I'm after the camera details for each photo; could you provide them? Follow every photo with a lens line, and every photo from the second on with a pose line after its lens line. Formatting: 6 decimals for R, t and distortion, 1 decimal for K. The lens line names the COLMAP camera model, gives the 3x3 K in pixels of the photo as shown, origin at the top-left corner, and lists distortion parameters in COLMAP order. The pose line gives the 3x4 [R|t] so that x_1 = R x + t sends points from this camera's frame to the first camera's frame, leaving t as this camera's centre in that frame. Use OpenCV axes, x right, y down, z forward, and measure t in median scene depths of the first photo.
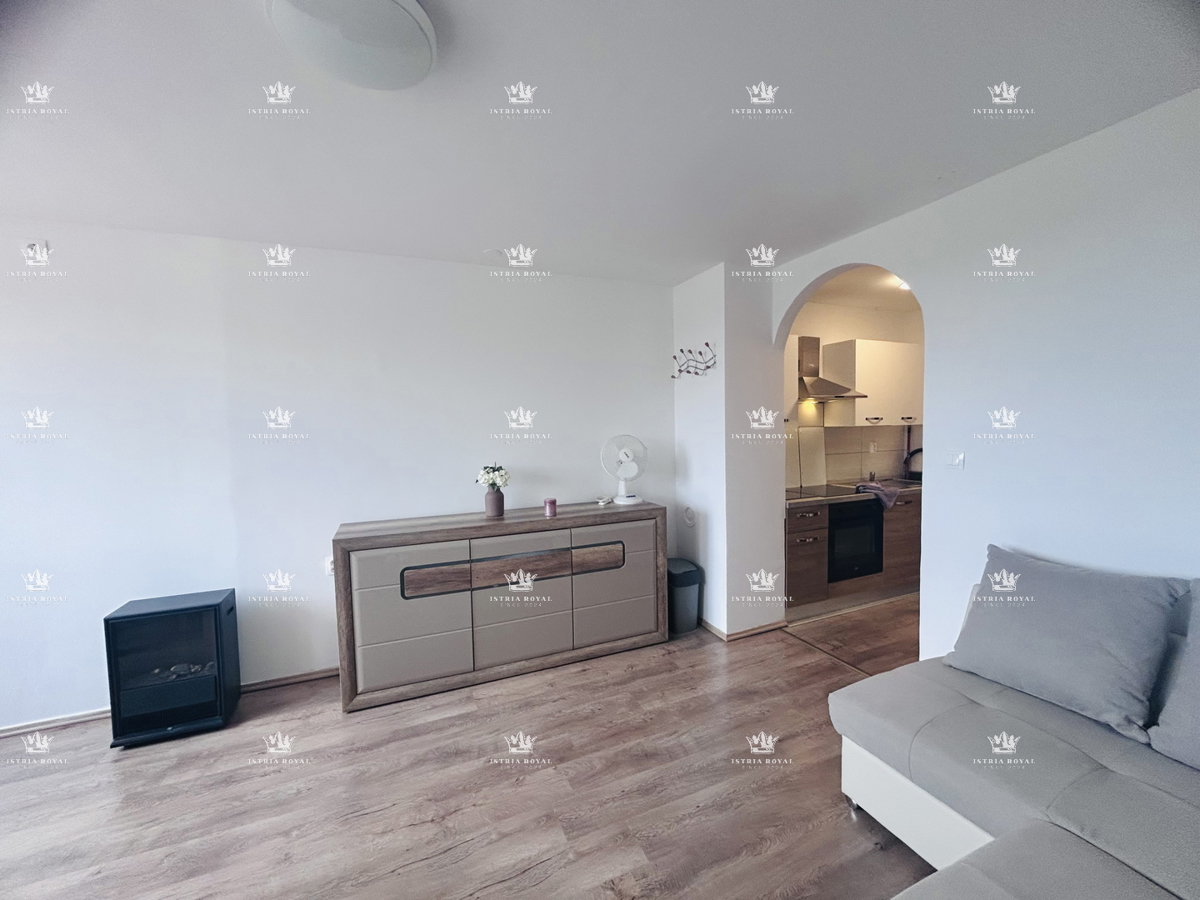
lens RADIAL K [[483.4, 0, 600.1], [0, 483.4, 454.3], [0, 0, 1]] dist [-0.001535, 0.000975]
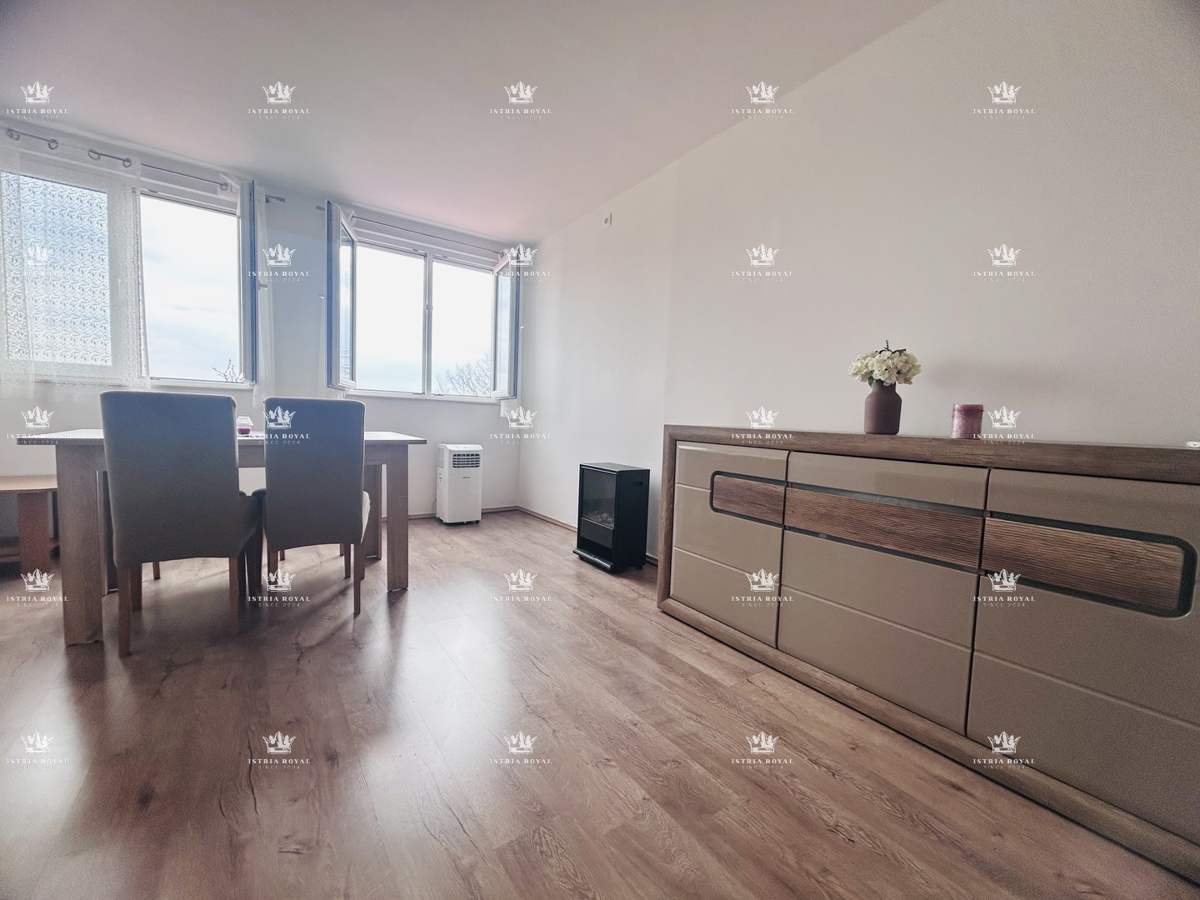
lens RADIAL K [[483.4, 0, 596.9], [0, 483.4, 452.0], [0, 0, 1]] dist [-0.001535, 0.000975]
pose [[0.204655, 0.098488, -0.973867, 0.325803], [-0.099313, 0.991880, 0.079440, 0.153658], [0.973783, 0.080460, 0.212774, 0.612693]]
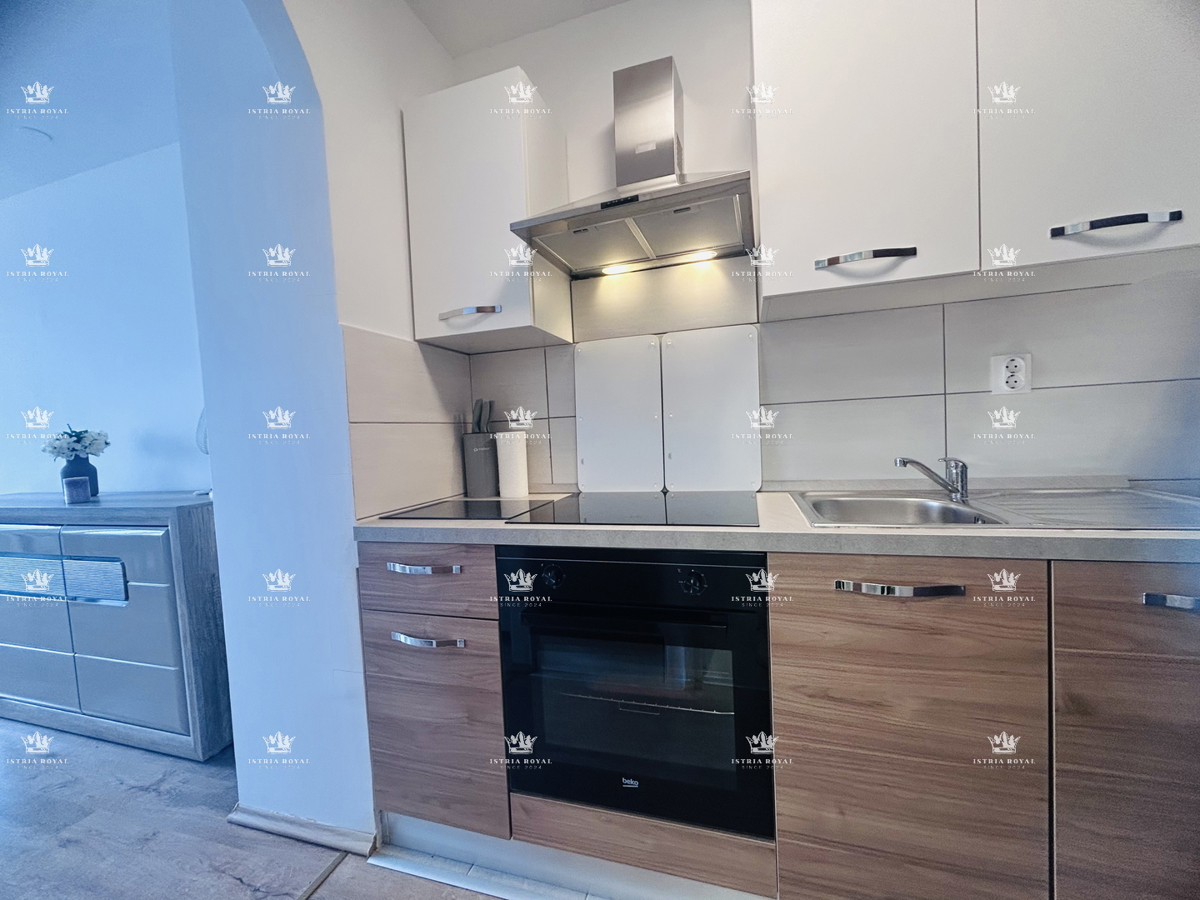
lens RADIAL K [[483.4, 0, 601.0], [0, 483.4, 453.5], [0, 0, 1]] dist [-0.001535, 0.000975]
pose [[0.760231, 0.015899, -0.649458, 0.975971], [-0.005174, 0.999817, 0.018419, 0.049188], [0.649632, -0.010642, 0.760175, 1.078497]]
